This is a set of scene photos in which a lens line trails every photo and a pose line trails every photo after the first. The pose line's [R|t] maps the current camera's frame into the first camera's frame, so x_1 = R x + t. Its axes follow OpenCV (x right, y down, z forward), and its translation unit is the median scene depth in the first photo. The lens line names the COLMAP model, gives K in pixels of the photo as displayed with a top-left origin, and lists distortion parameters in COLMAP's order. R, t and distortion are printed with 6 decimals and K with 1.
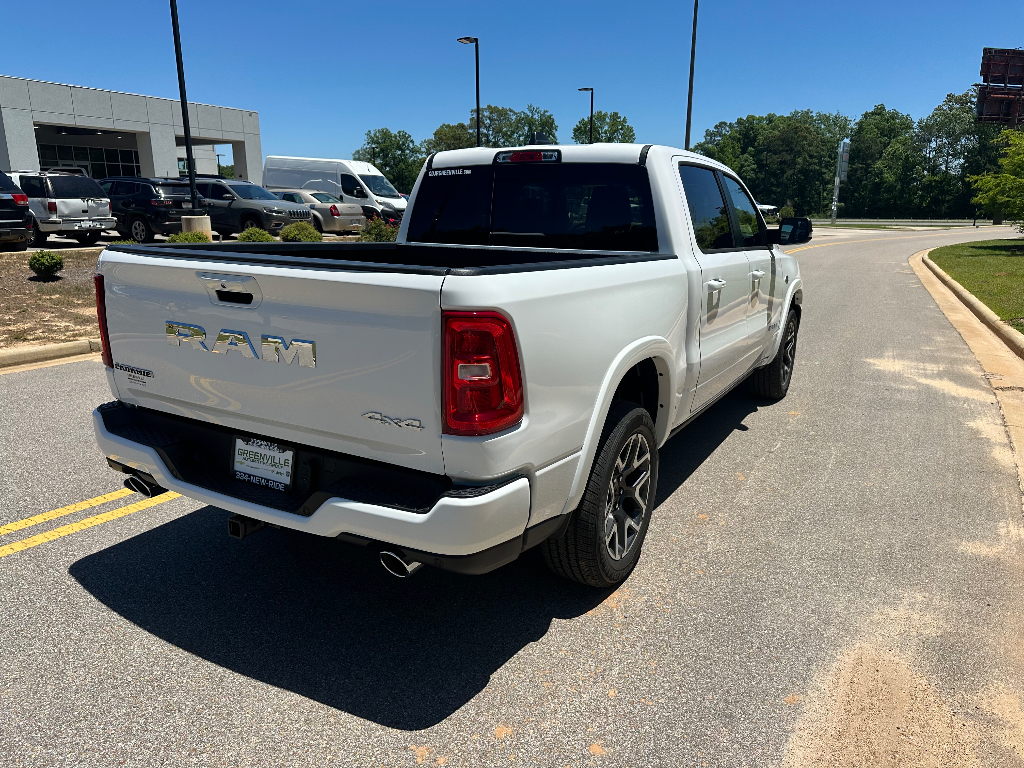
lens RADIAL K [[722.1, 0, 511.2], [0, 722.1, 391.0], [0, 0, 1]] dist [0.003666, -0.008052]
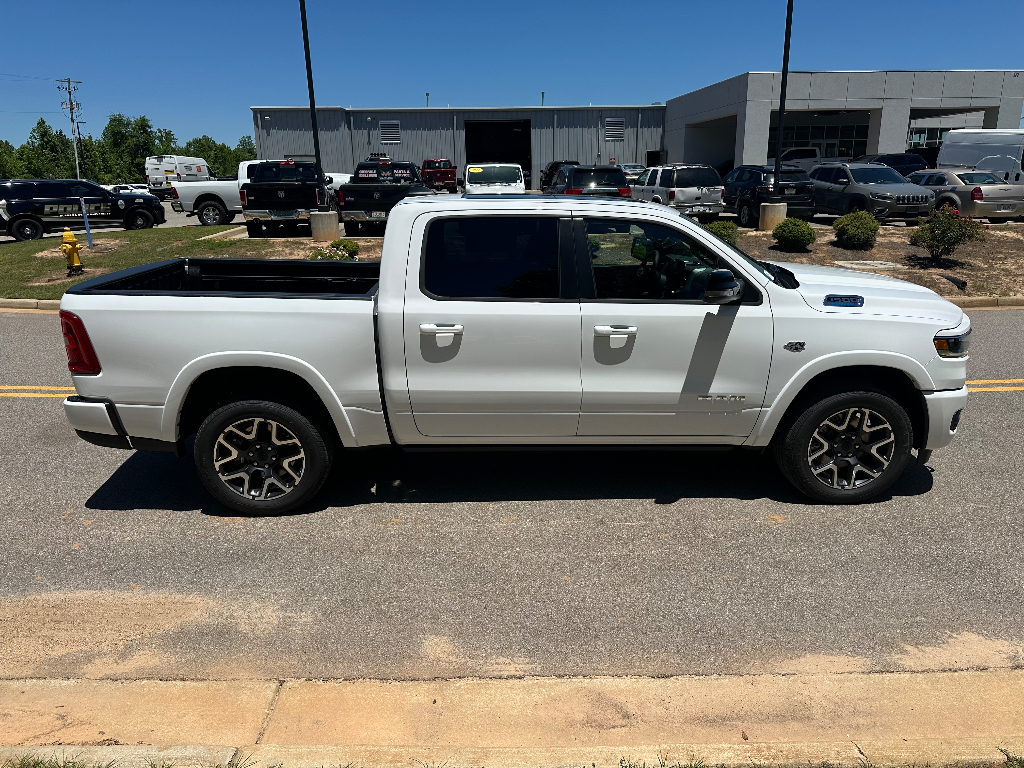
lens RADIAL K [[716.5, 0, 507.2], [0, 716.5, 391.5], [0, 0, 1]] dist [0.009248, -0.013367]
pose [[0.520286, 0.229133, -0.822679, 1.330698], [-0.192311, 0.970026, 0.148549, -0.248748], [0.832057, 0.080922, 0.548755, 0.523999]]
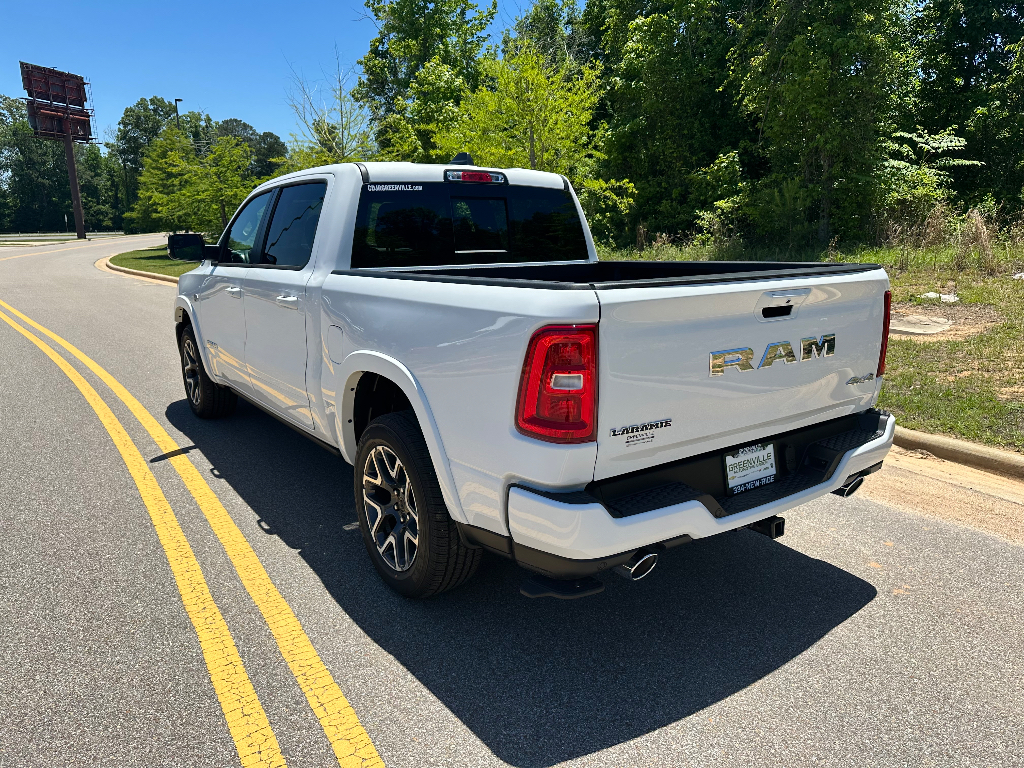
lens RADIAL K [[729.2, 0, 512.0], [0, 729.2, 384.0], [0, 0, 1]] dist [0.003641, -0.008506]
pose [[0.425488, -0.198017, 0.883034, -0.885924], [0.223673, 0.968504, 0.109407, -0.134351], [-0.876887, 0.150960, 0.456378, 0.500995]]
